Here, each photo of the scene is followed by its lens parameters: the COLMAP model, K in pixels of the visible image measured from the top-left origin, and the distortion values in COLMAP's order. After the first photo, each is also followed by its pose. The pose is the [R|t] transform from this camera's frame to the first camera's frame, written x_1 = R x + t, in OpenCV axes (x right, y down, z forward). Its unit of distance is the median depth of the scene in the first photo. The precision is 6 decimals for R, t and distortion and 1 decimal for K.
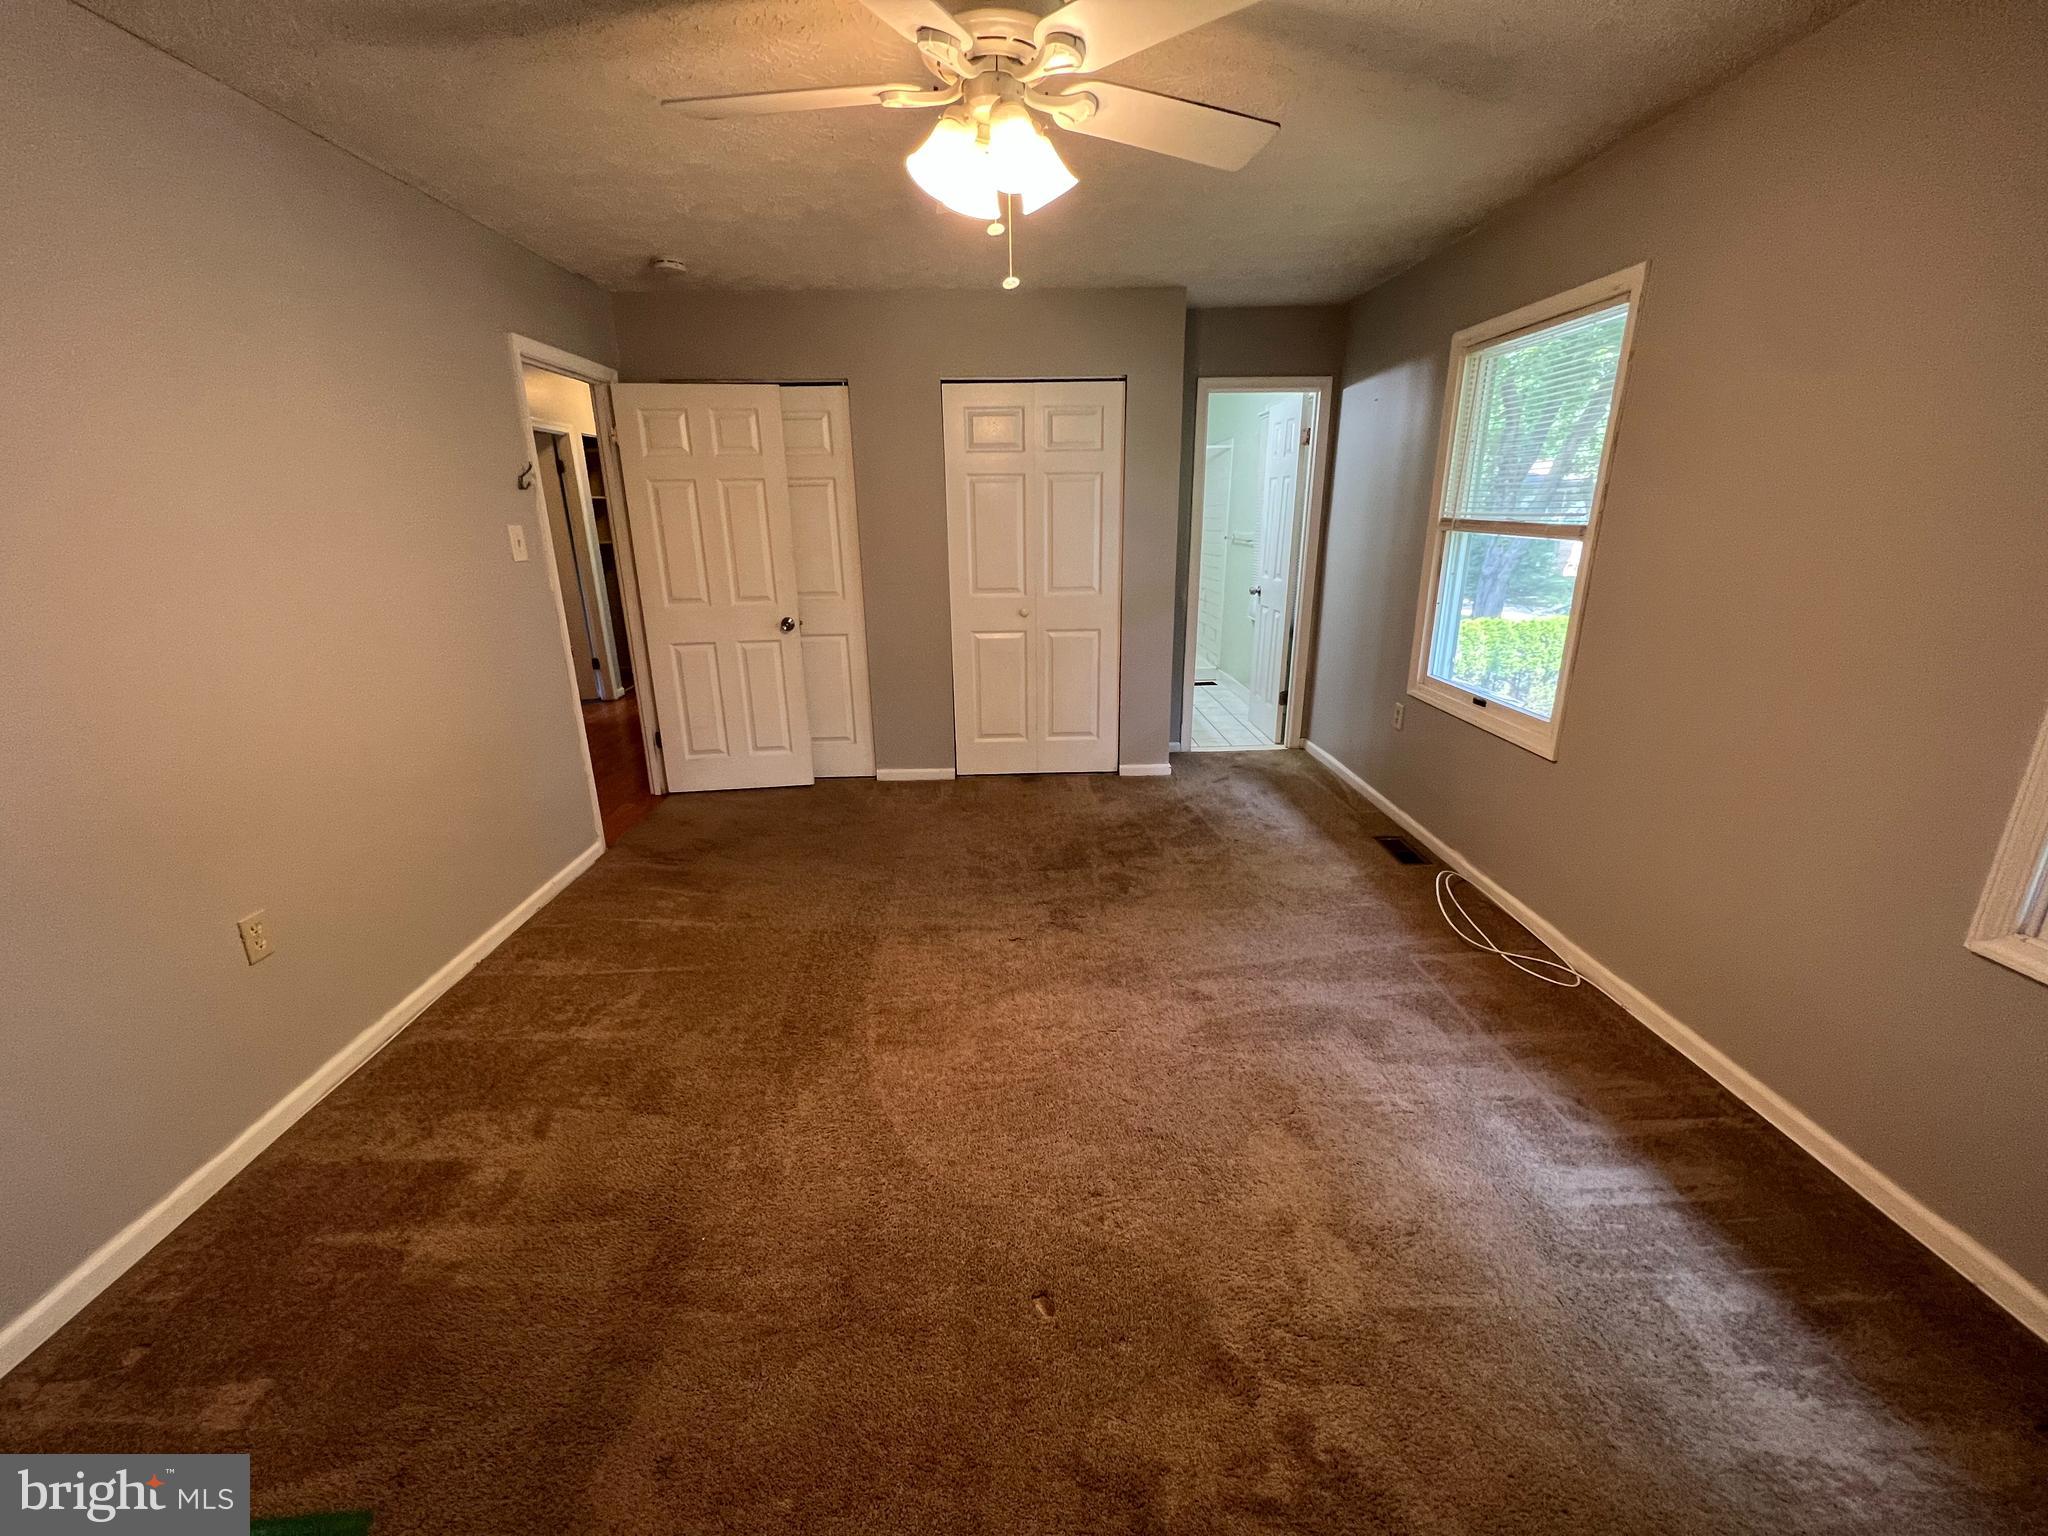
lens RADIAL K [[822.4, 0, 1020.8], [0, 822.4, 761.5], [0, 0, 1]] dist [-0.001480, 0.000161]
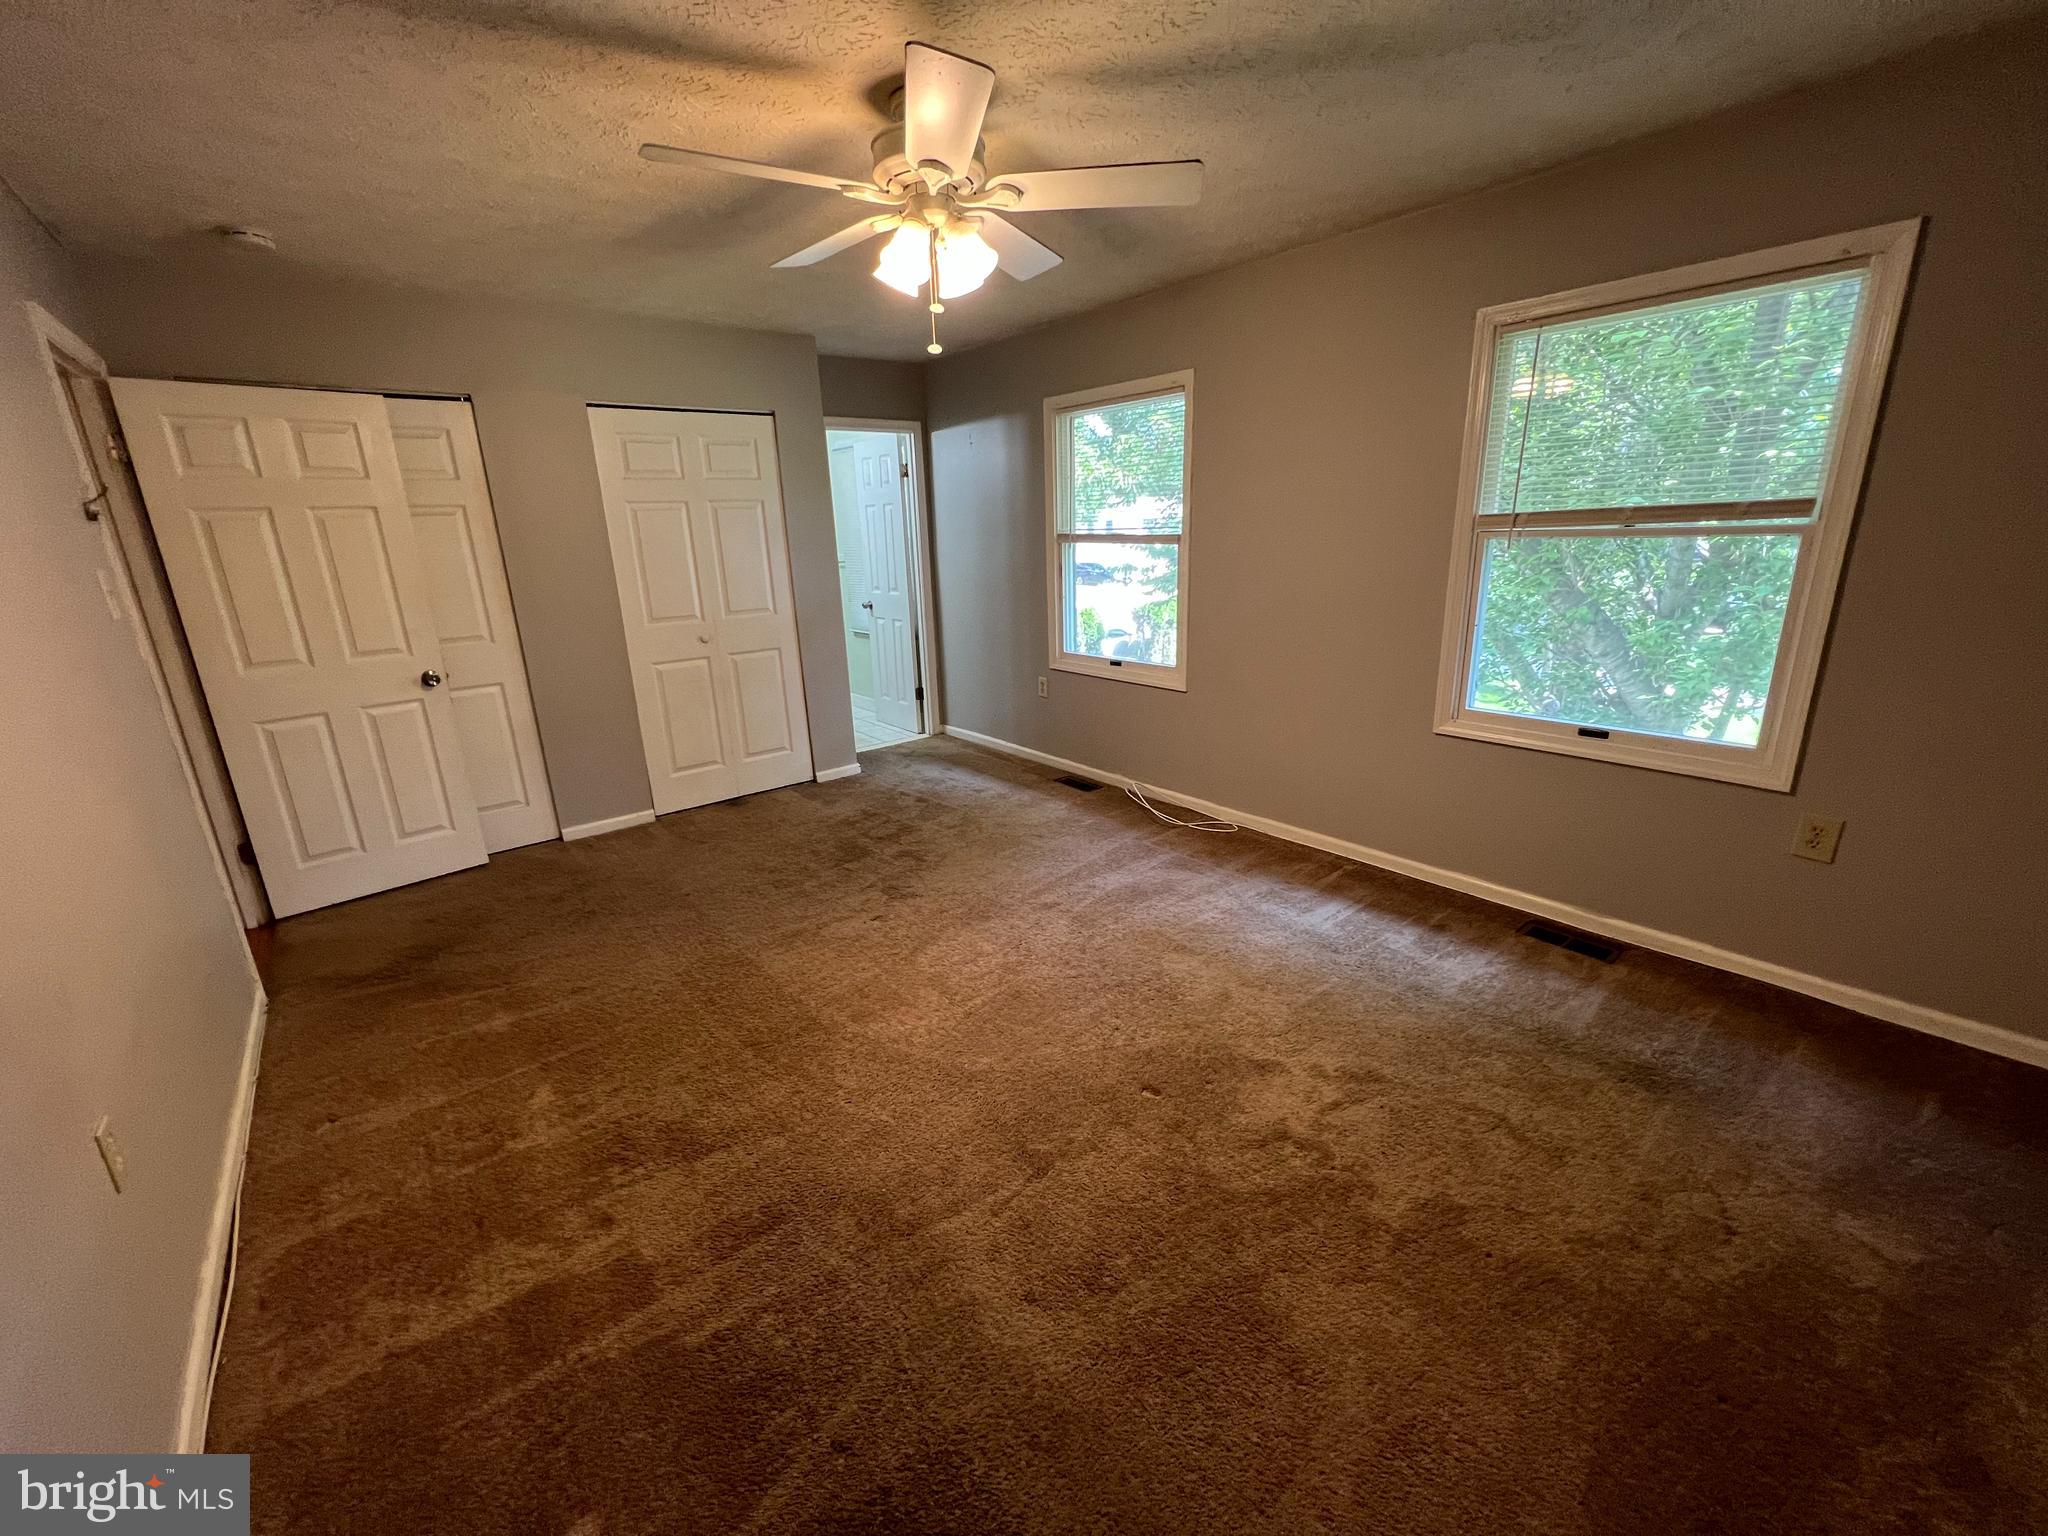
lens RADIAL K [[822.4, 0, 1020.8], [0, 822.4, 761.5], [0, 0, 1]] dist [-0.001480, 0.000161]
pose [[0.792025, -0.182298, 0.582635, -0.349725], [0.201678, 0.978925, 0.032134, 0.011256], [-0.576213, 0.092054, 0.812099, -0.020166]]
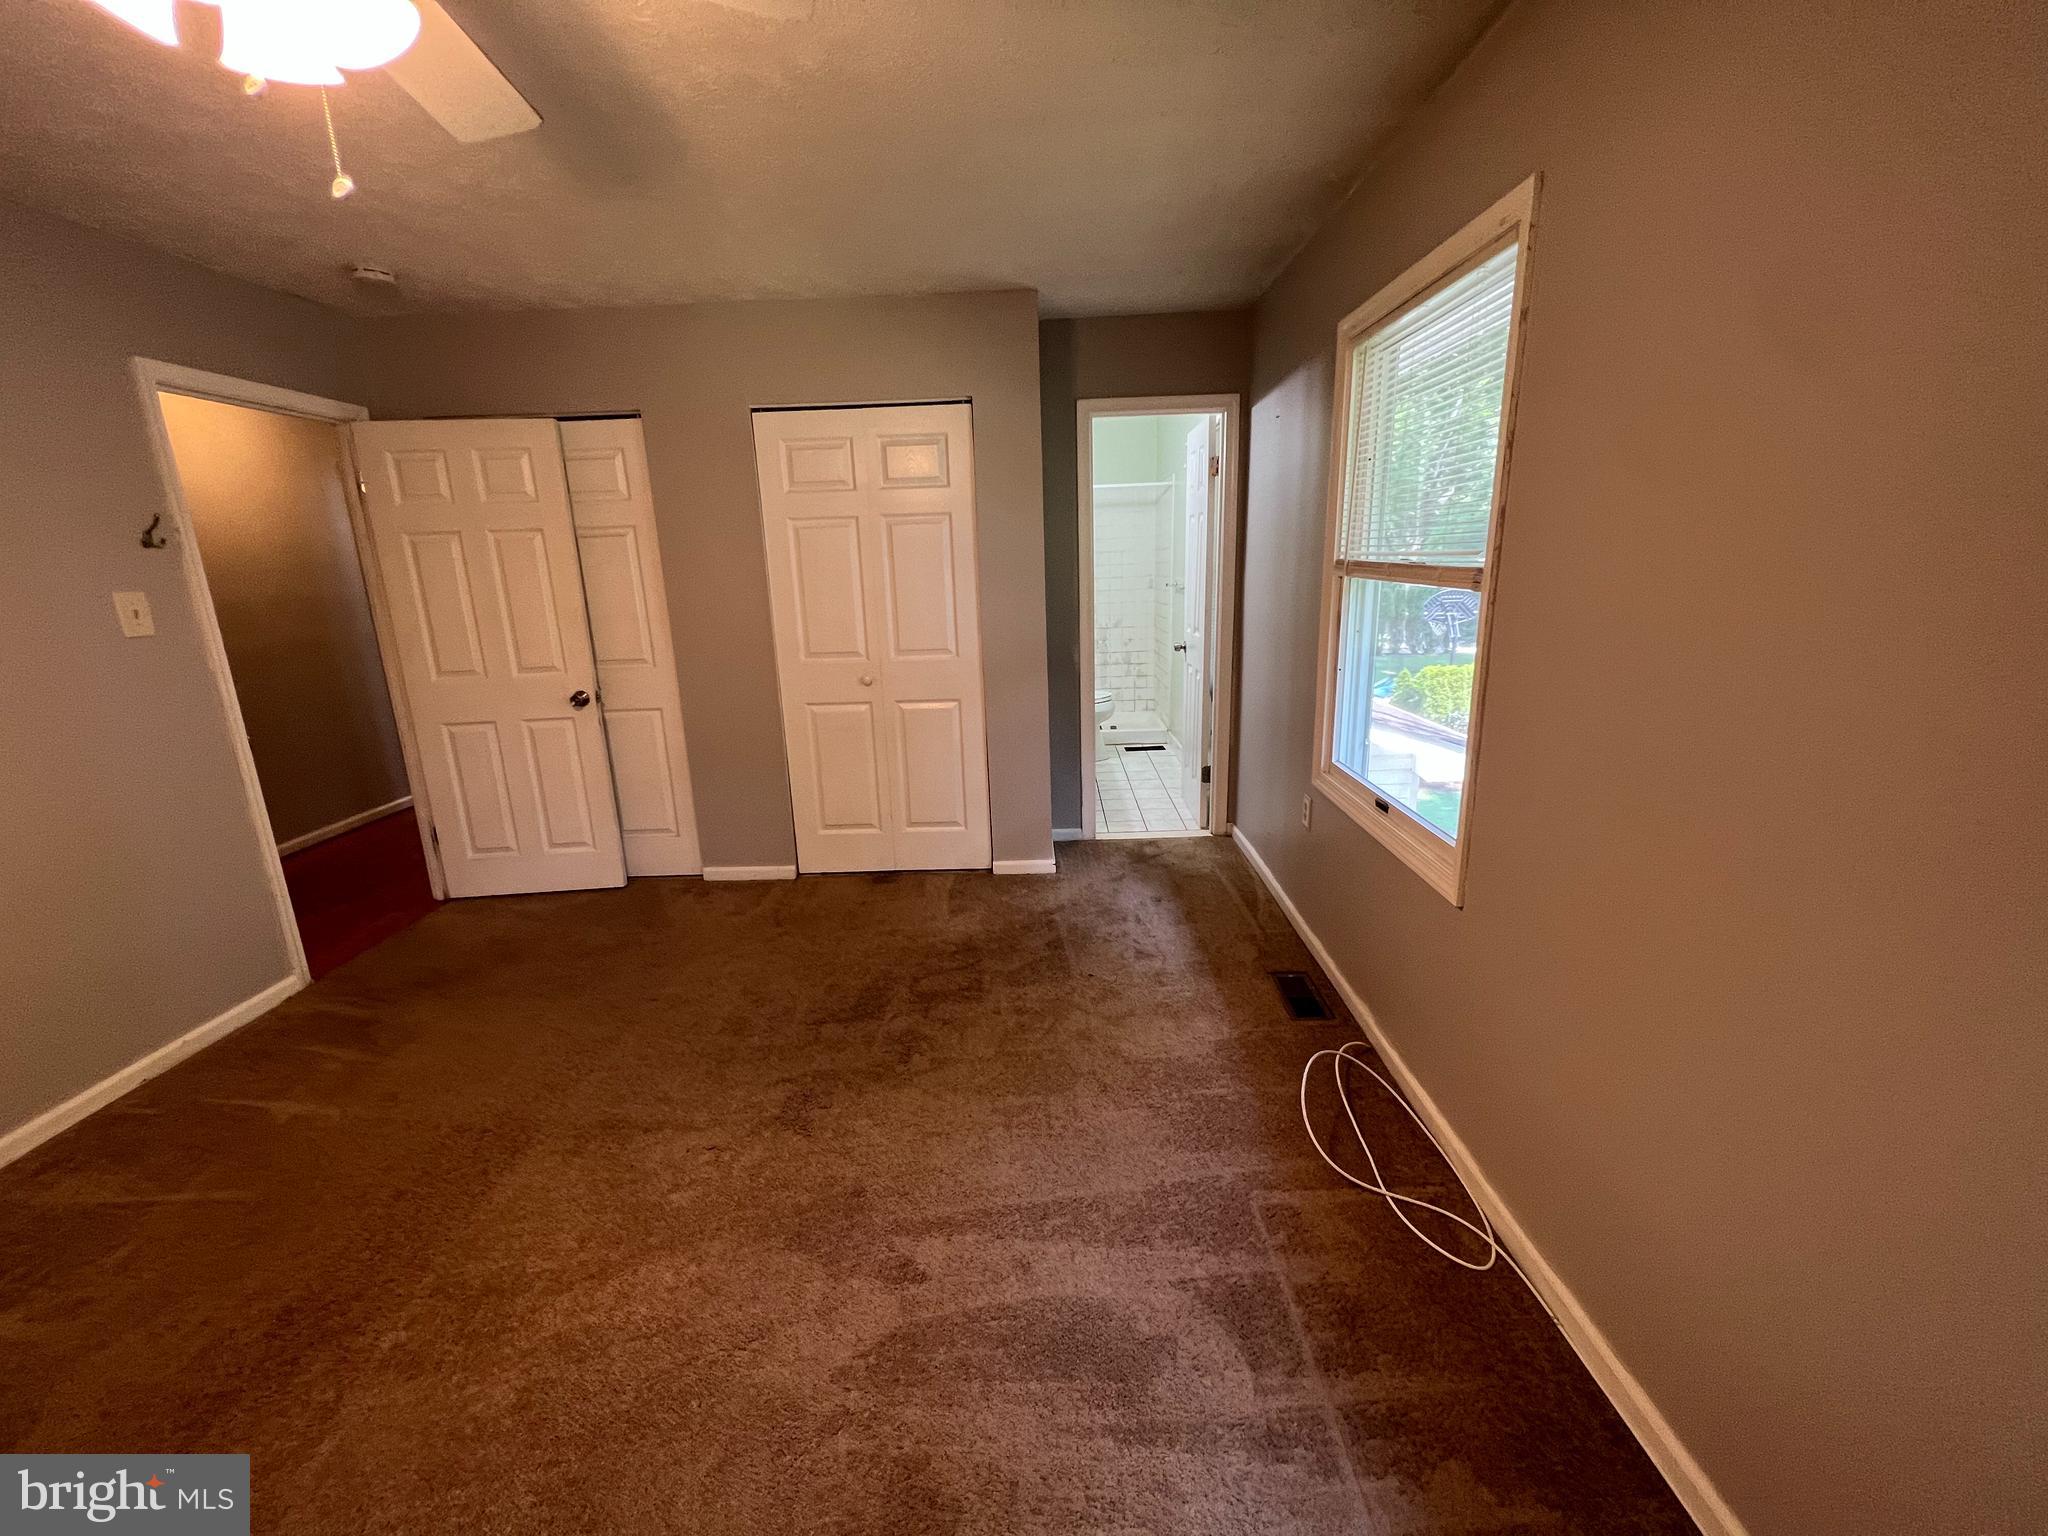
lens RADIAL K [[822.4, 0, 1020.8], [0, 822.4, 761.5], [0, 0, 1]] dist [-0.001480, 0.000161]
pose [[0.998834, -0.007512, -0.047696, 0.230170], [0.004968, 0.998570, -0.053229, -0.063108], [0.048028, 0.052930, 0.997443, 0.211241]]
